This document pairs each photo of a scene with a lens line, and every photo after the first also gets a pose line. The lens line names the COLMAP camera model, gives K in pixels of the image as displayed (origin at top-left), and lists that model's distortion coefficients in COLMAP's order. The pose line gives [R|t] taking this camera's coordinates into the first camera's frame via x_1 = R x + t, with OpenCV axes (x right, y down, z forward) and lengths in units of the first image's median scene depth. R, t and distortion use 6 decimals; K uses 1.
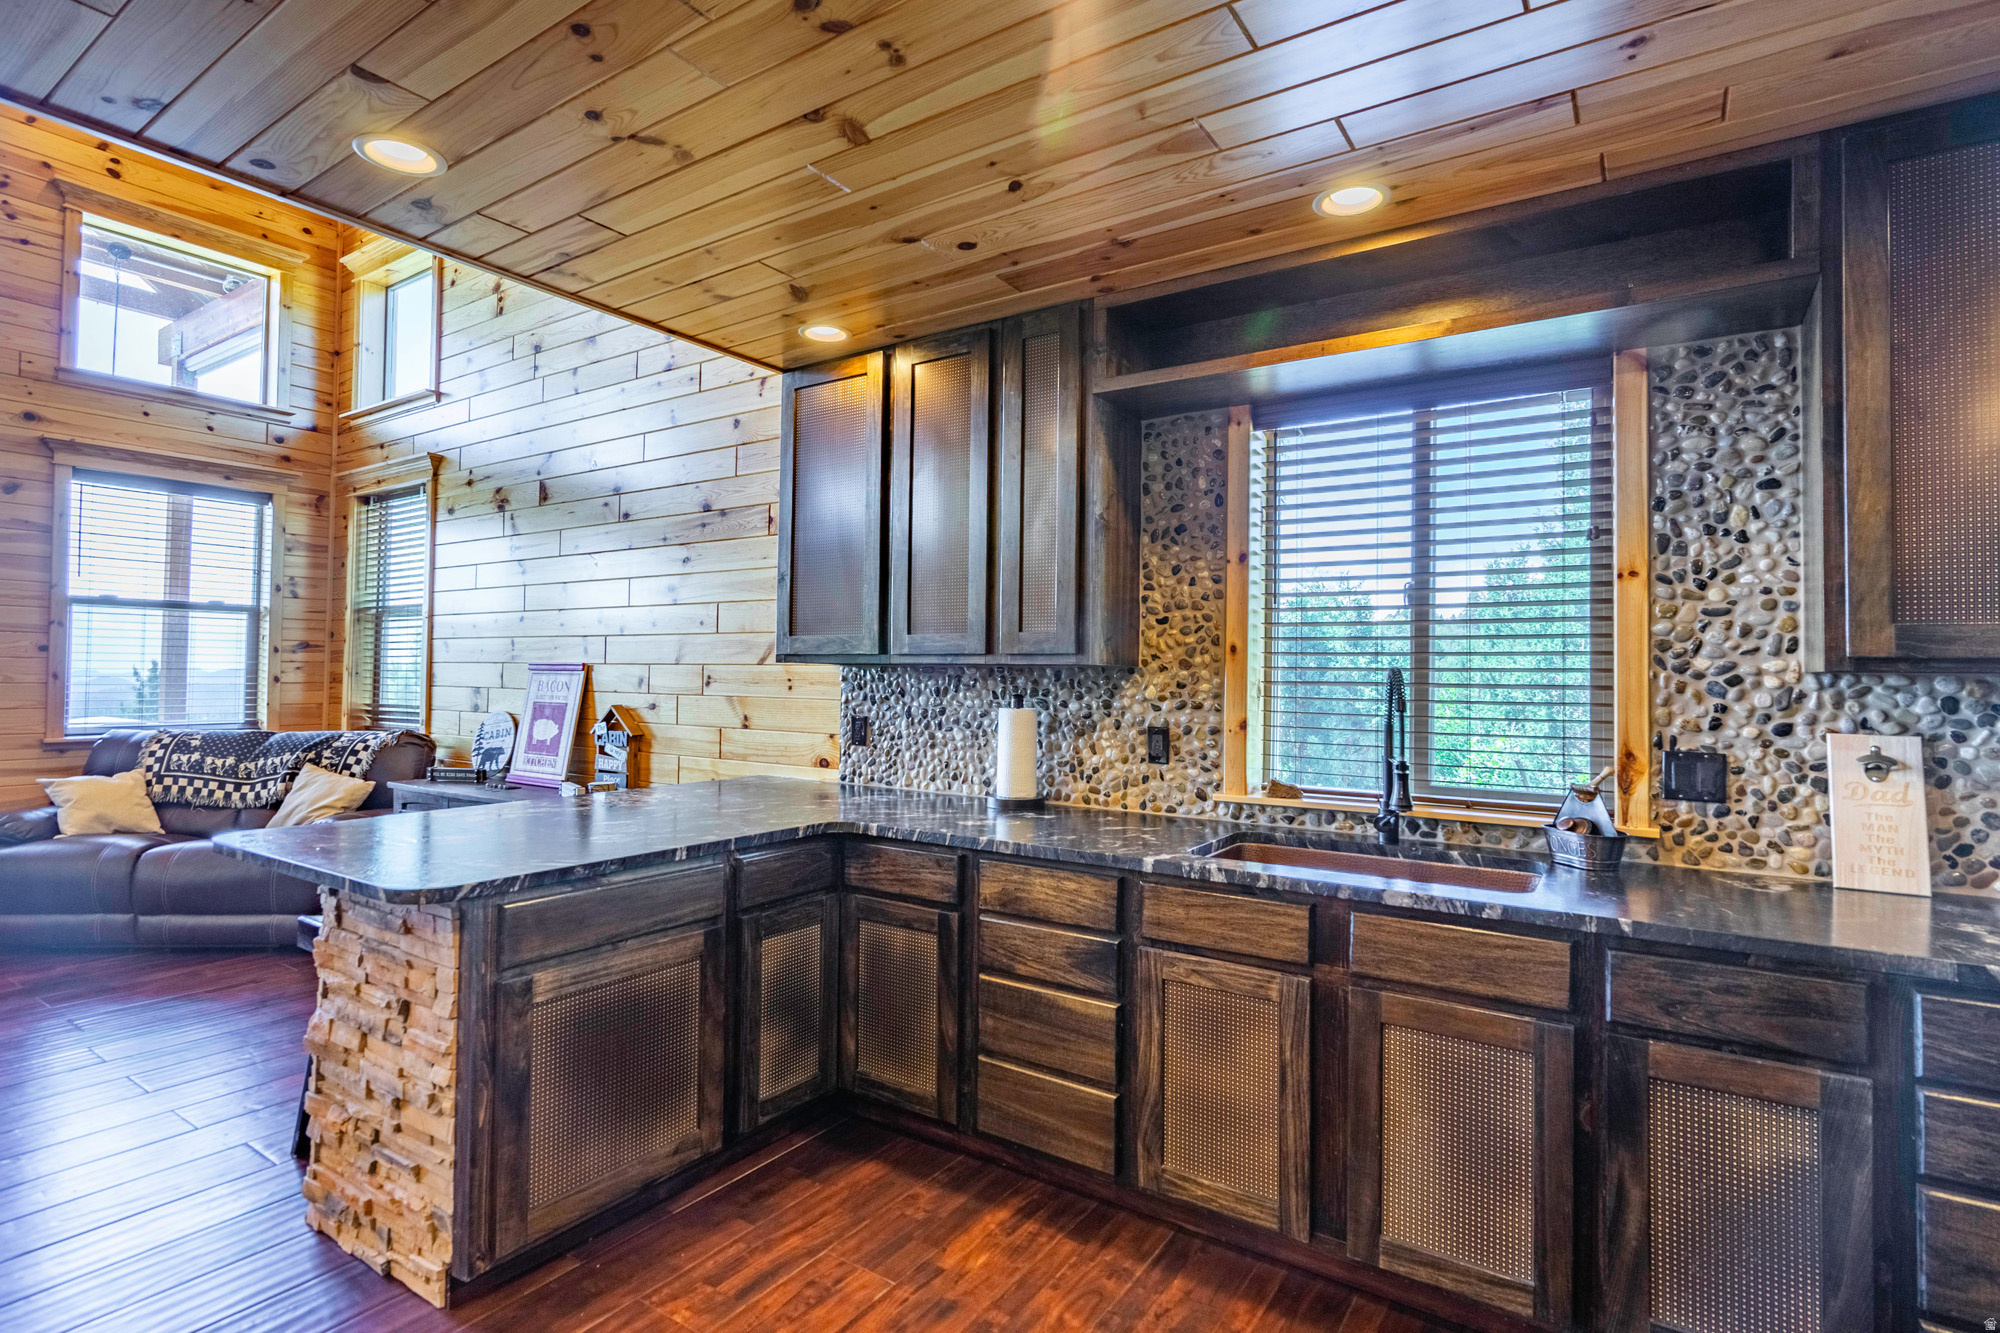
lens RADIAL K [[902.4, 0, 1005.5], [0, 902.4, 663.3], [0, 0, 1]] dist [-0.000470, 0.002391]
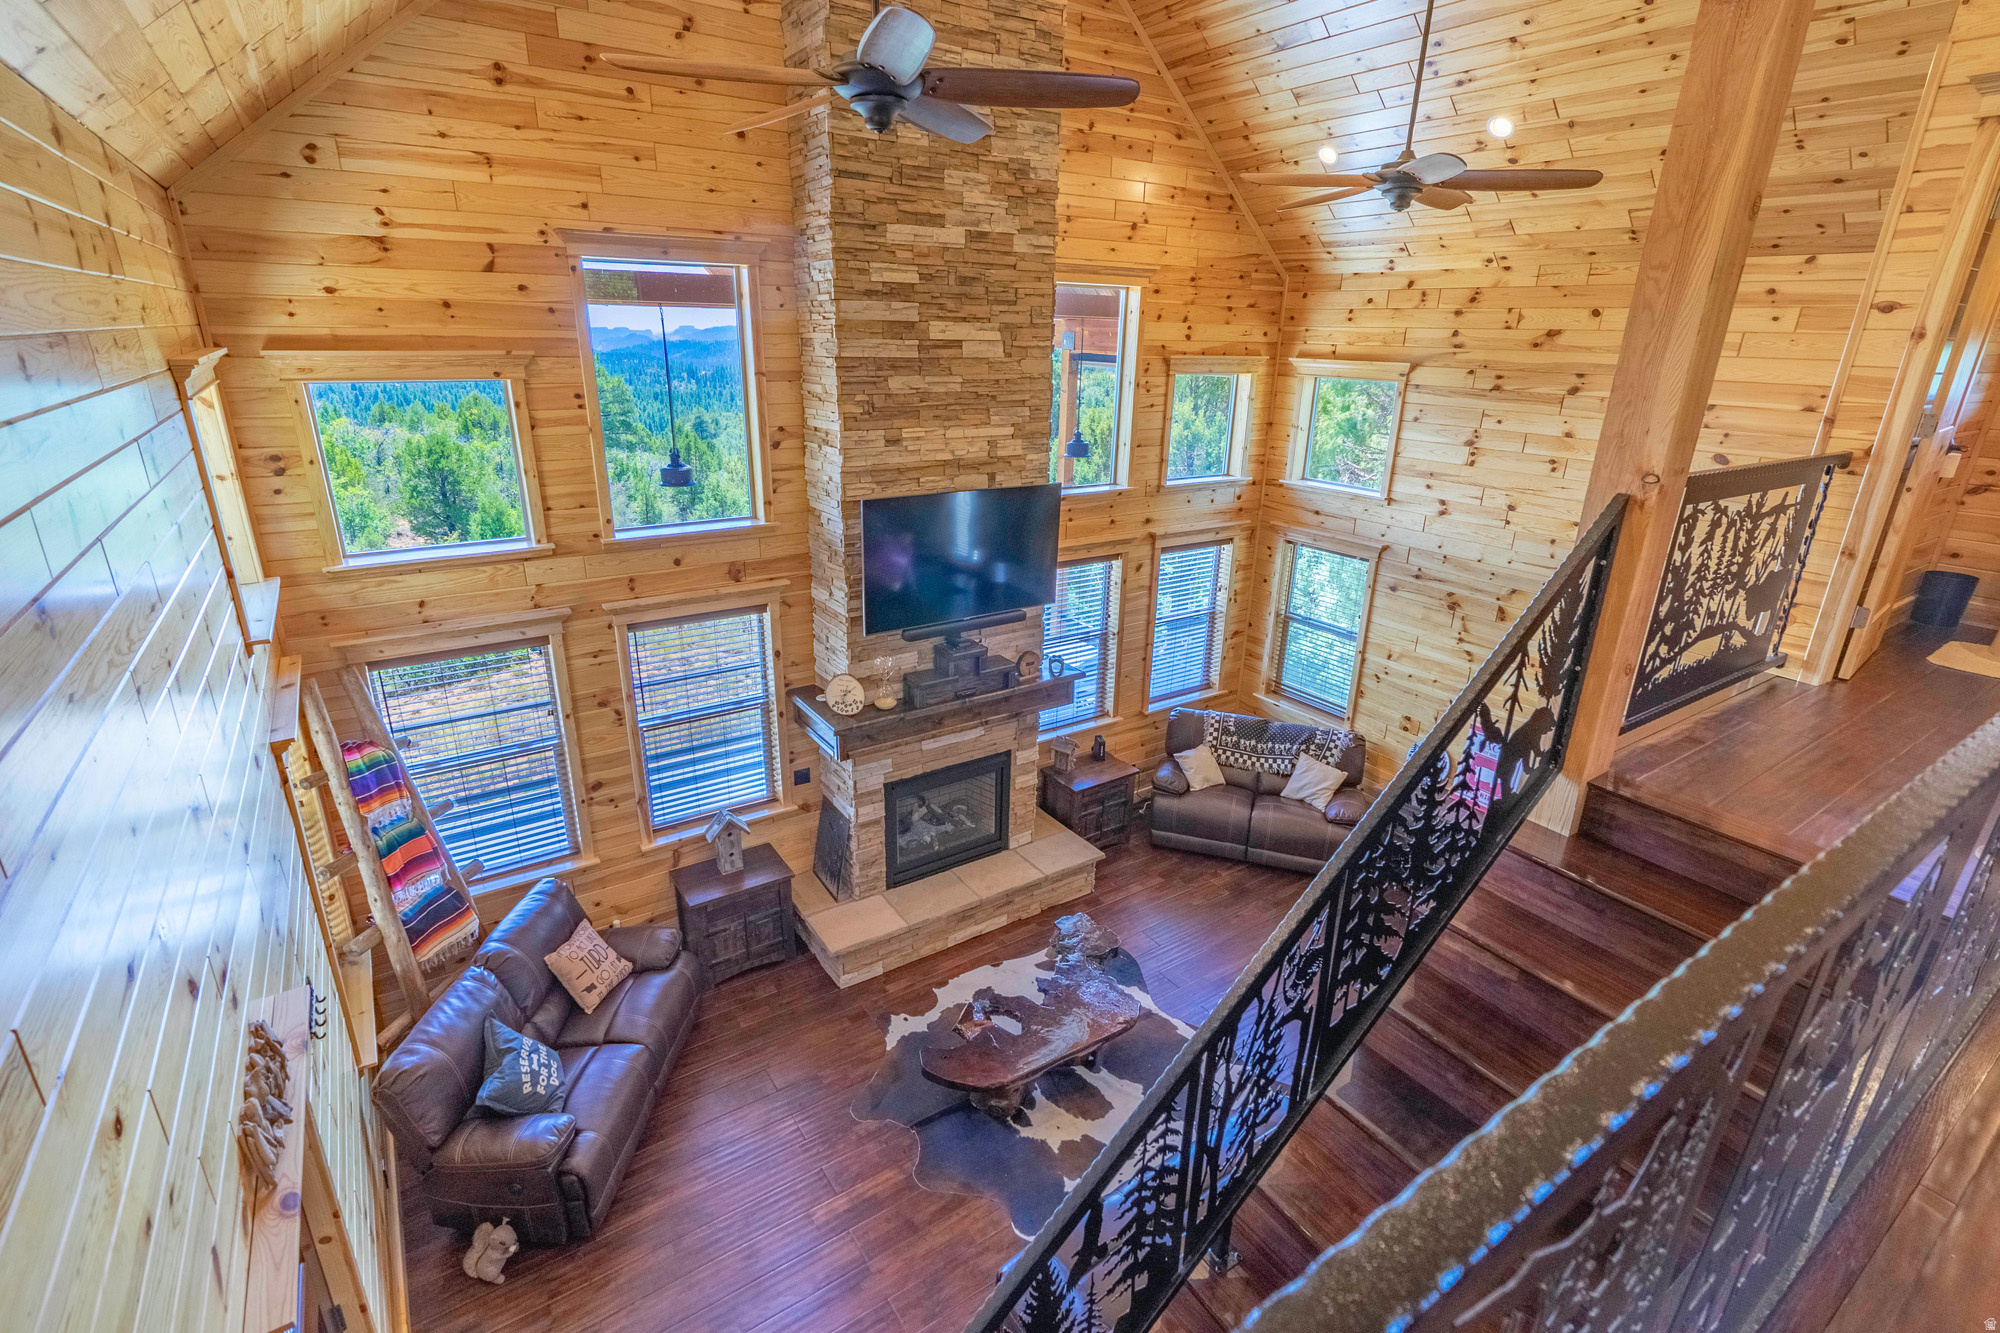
lens RADIAL K [[921.4, 0, 1006.7], [0, 921.4, 655.6], [0, 0, 1]] dist [-0.002930, 0.000946]
pose [[0.917805, 0.139708, -0.371639, -0.877418], [-0.005702, 0.940586, 0.339508, -0.778378], [0.396991, -0.309483, 0.864071, -0.723092]]
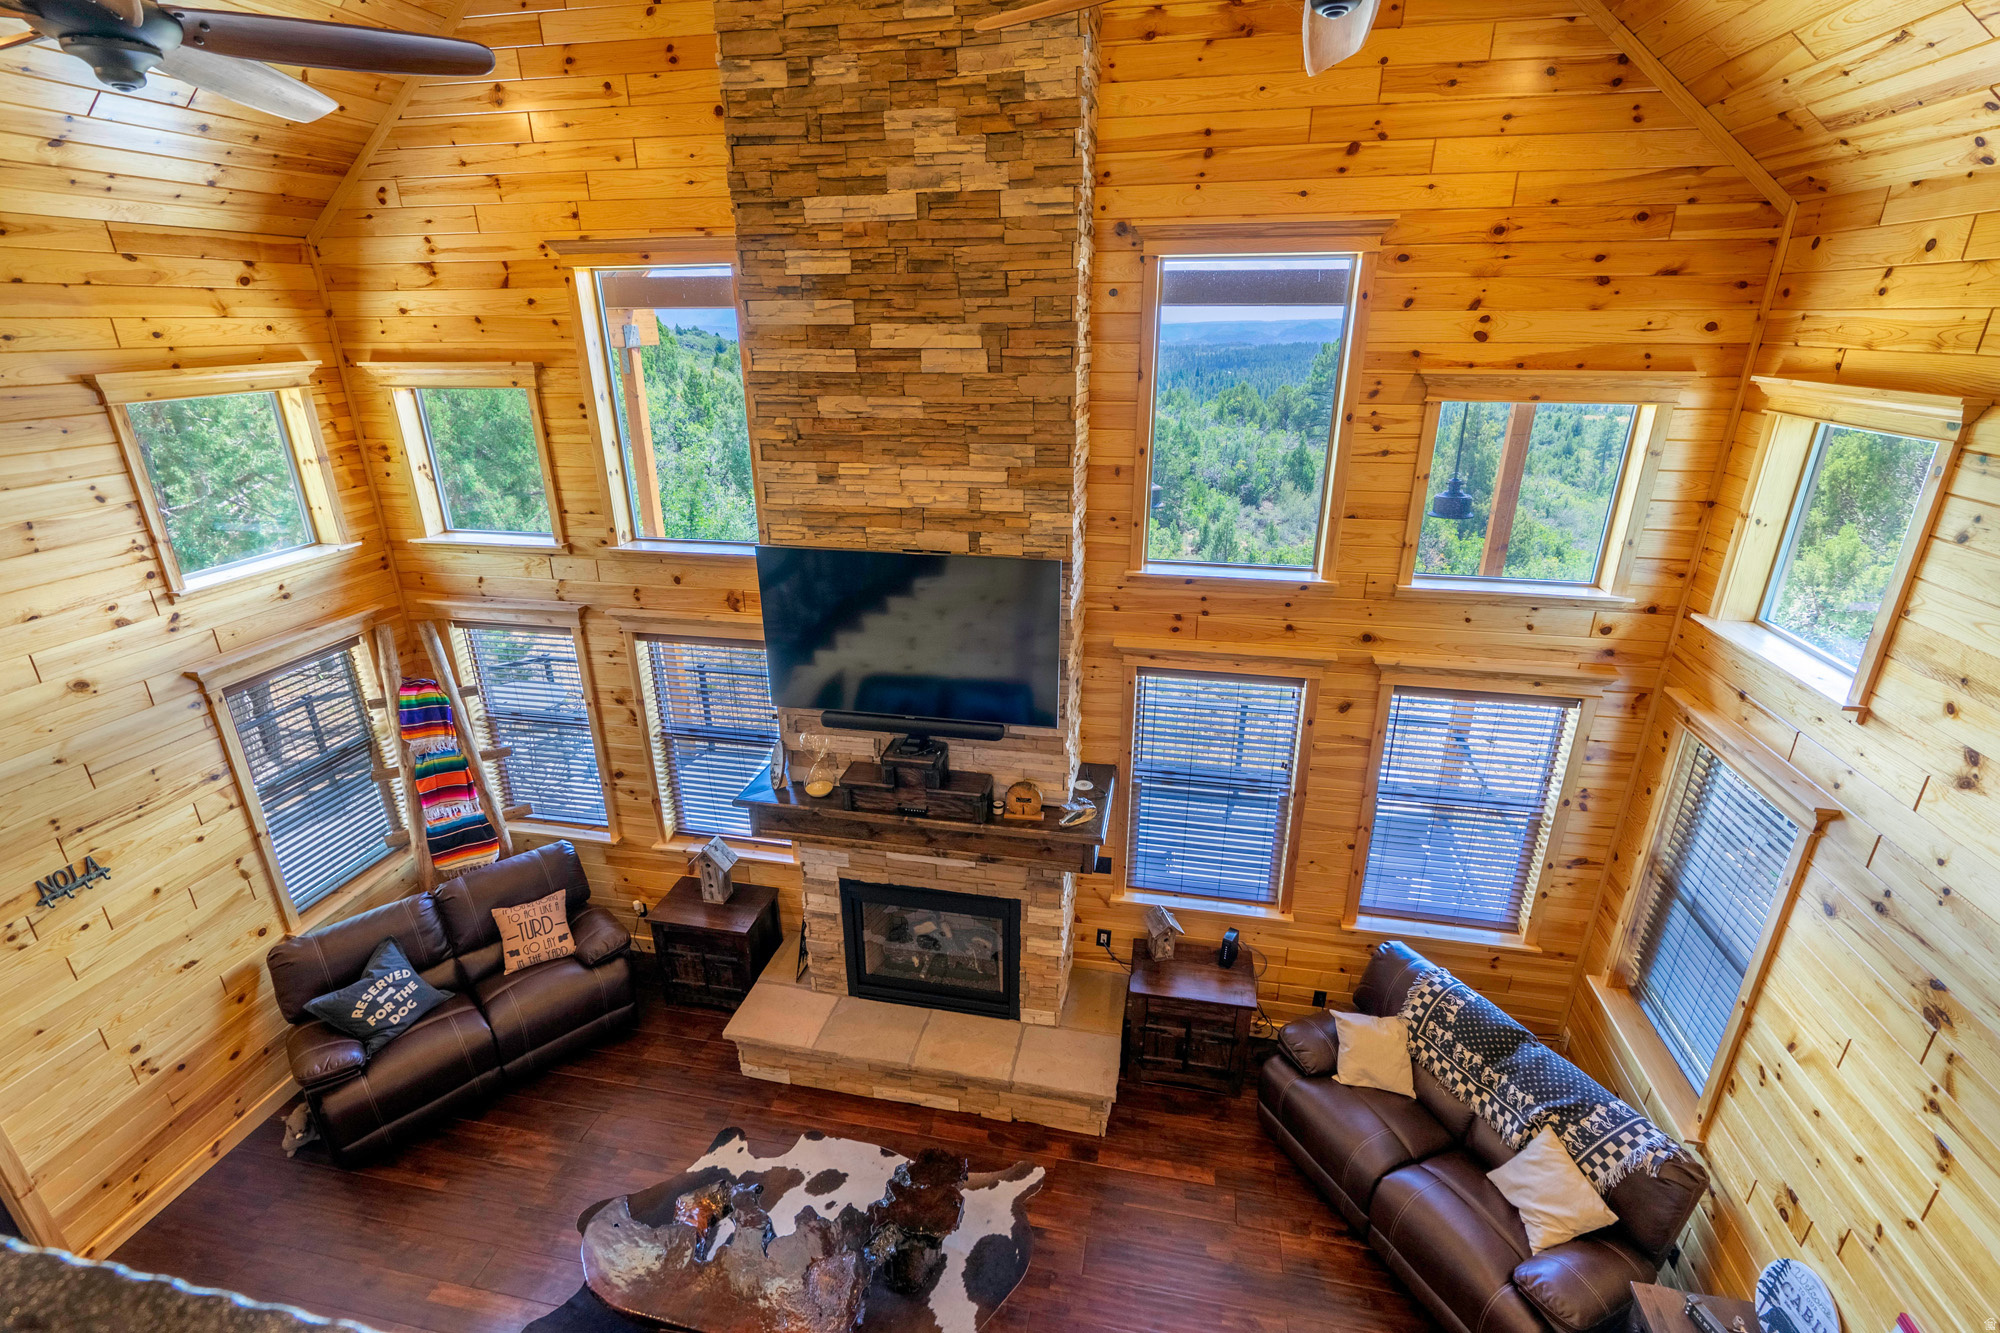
lens RADIAL K [[901.6, 0, 1008.2], [0, 901.6, 664.2], [0, 0, 1]] dist [-0.001795, -0.000061]
pose [[0.359552, 0.324941, -0.874720, -0.472959], [0.019946, 0.934519, 0.355354, -0.780001], [0.932912, -0.145215, 0.329527, 0.413819]]
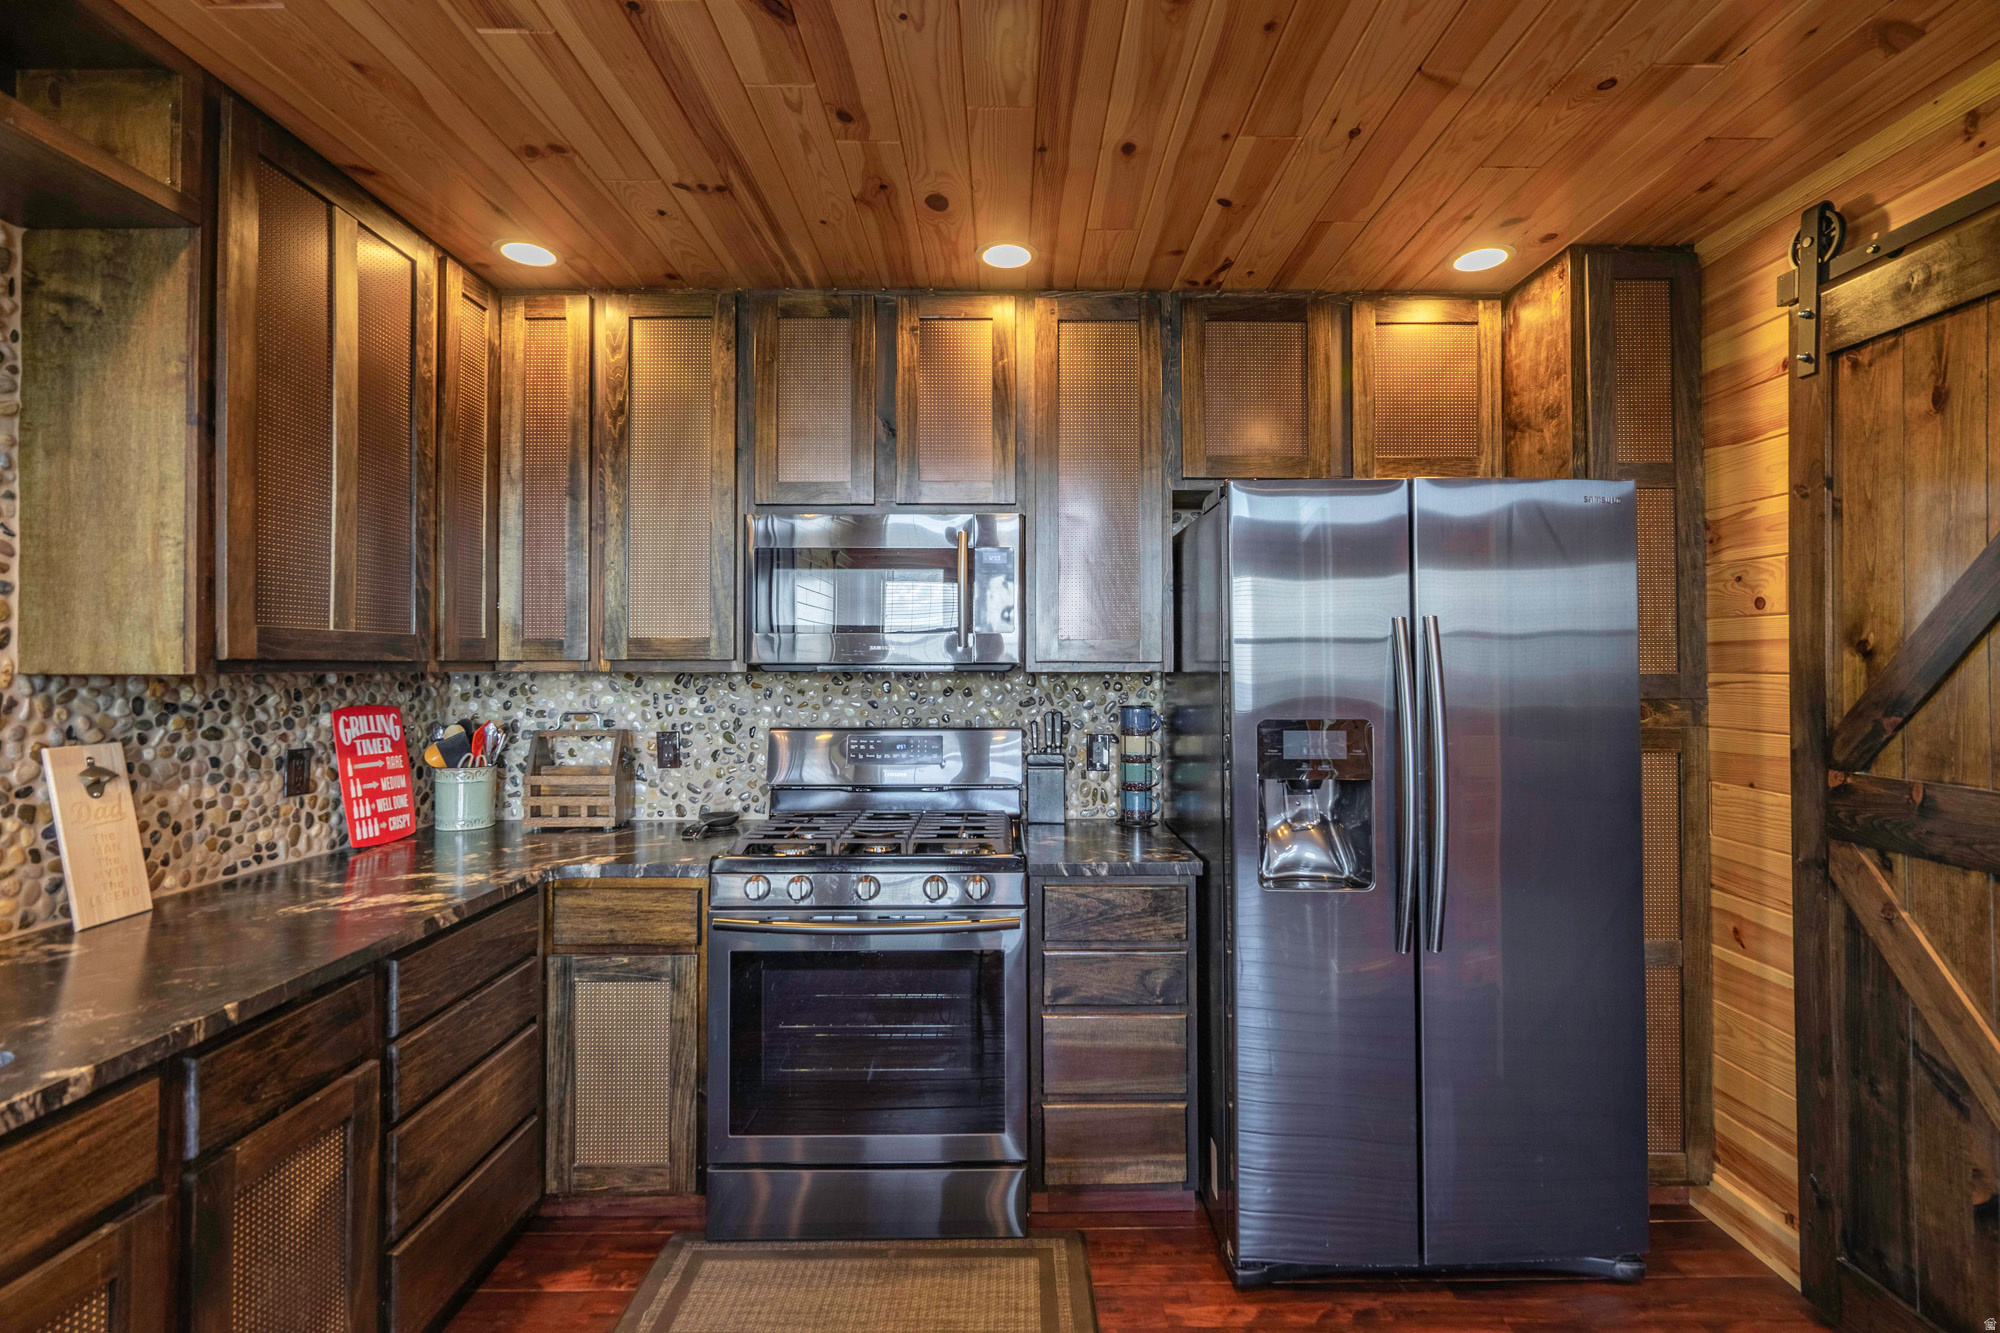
lens RADIAL K [[880.8, 0, 1091.4], [0, 880.8, 662.5], [0, 0, 1]] dist [0.000801, 0.000326]
pose [[-0.574072, -0.008706, 0.818759, -0.177206], [-0.015318, 0.999883, -0.000108, -0.008966], [-0.818662, -0.012603, -0.574138, 0.435540]]
